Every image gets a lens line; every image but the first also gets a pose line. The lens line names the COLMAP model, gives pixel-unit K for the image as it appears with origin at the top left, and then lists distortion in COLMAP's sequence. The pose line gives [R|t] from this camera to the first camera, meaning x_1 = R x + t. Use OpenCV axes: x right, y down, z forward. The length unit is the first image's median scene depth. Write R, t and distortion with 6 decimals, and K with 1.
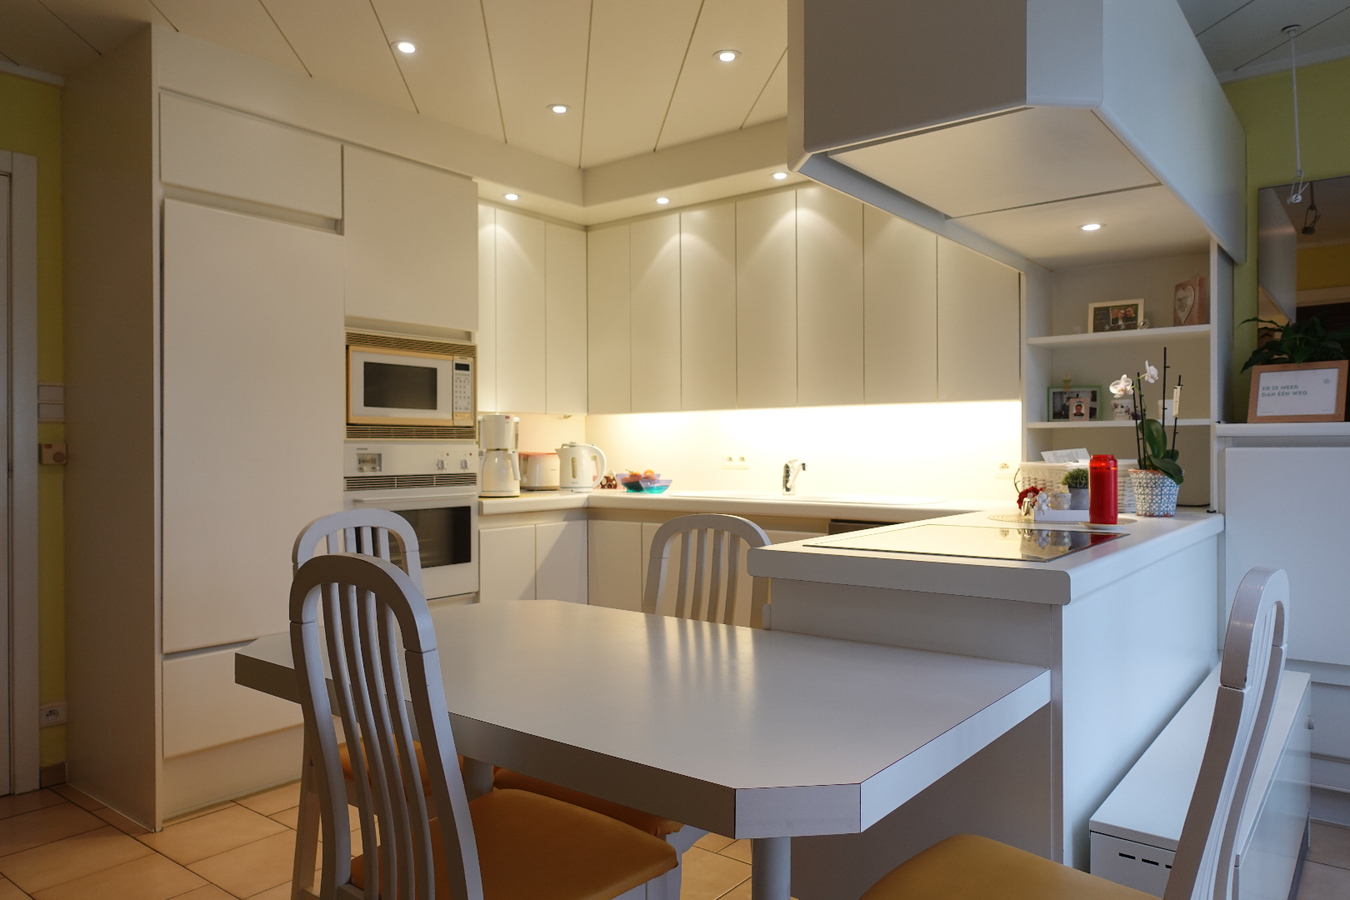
lens RADIAL K [[941.5, 0, 677.6], [0, 941.5, 448.0], [0, 0, 1]] dist [-0.007948, 0.009508]
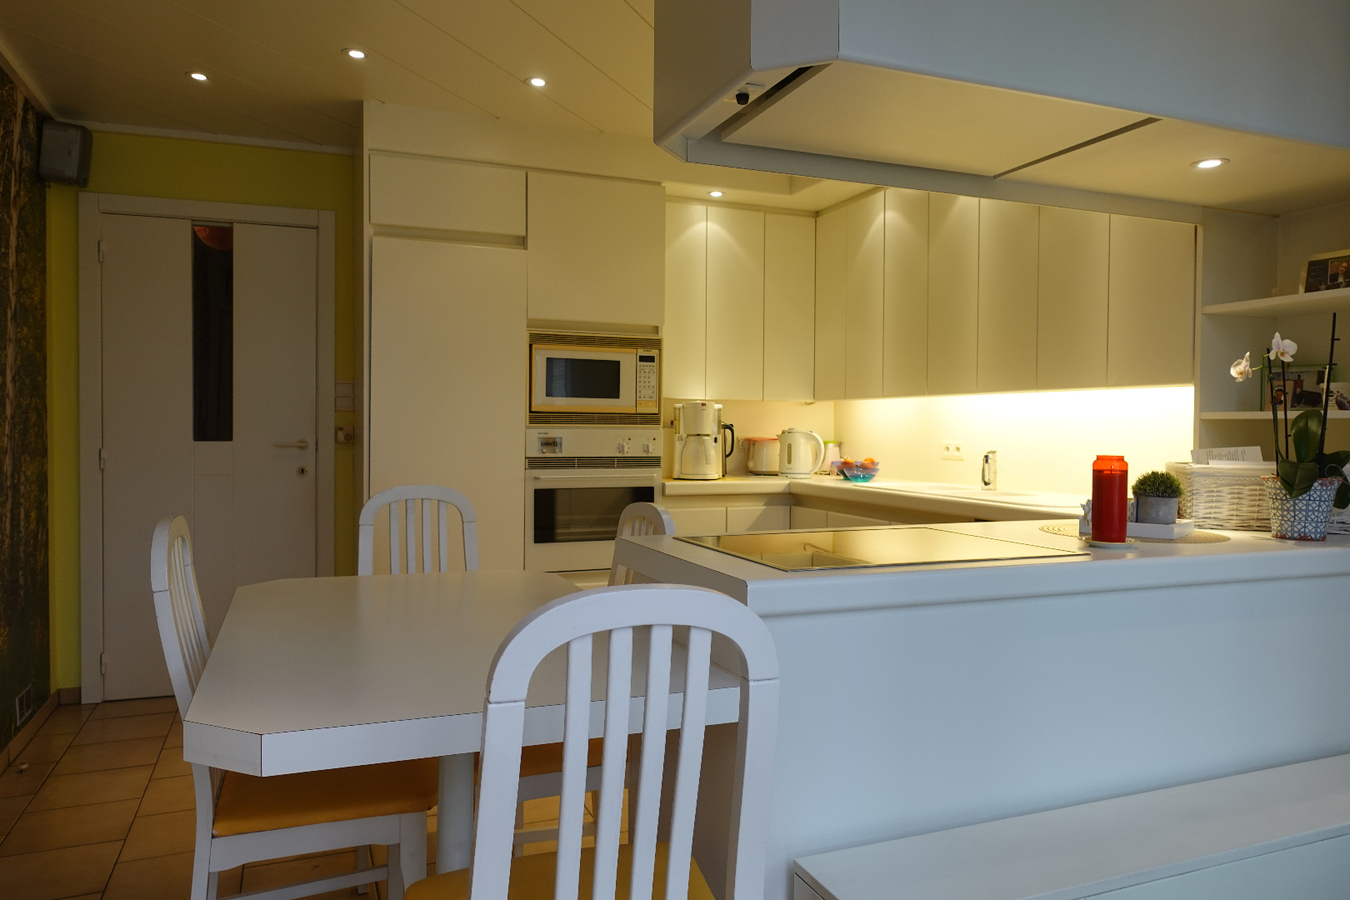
lens RADIAL K [[941.5, 0, 676.9], [0, 941.5, 449.5], [0, 0, 1]] dist [-0.007948, 0.009508]
pose [[0.862834, 0.022766, -0.504974, 0.372214], [-0.011503, 0.999611, 0.025411, -0.010030], [0.505356, -0.016117, 0.862761, 0.079648]]
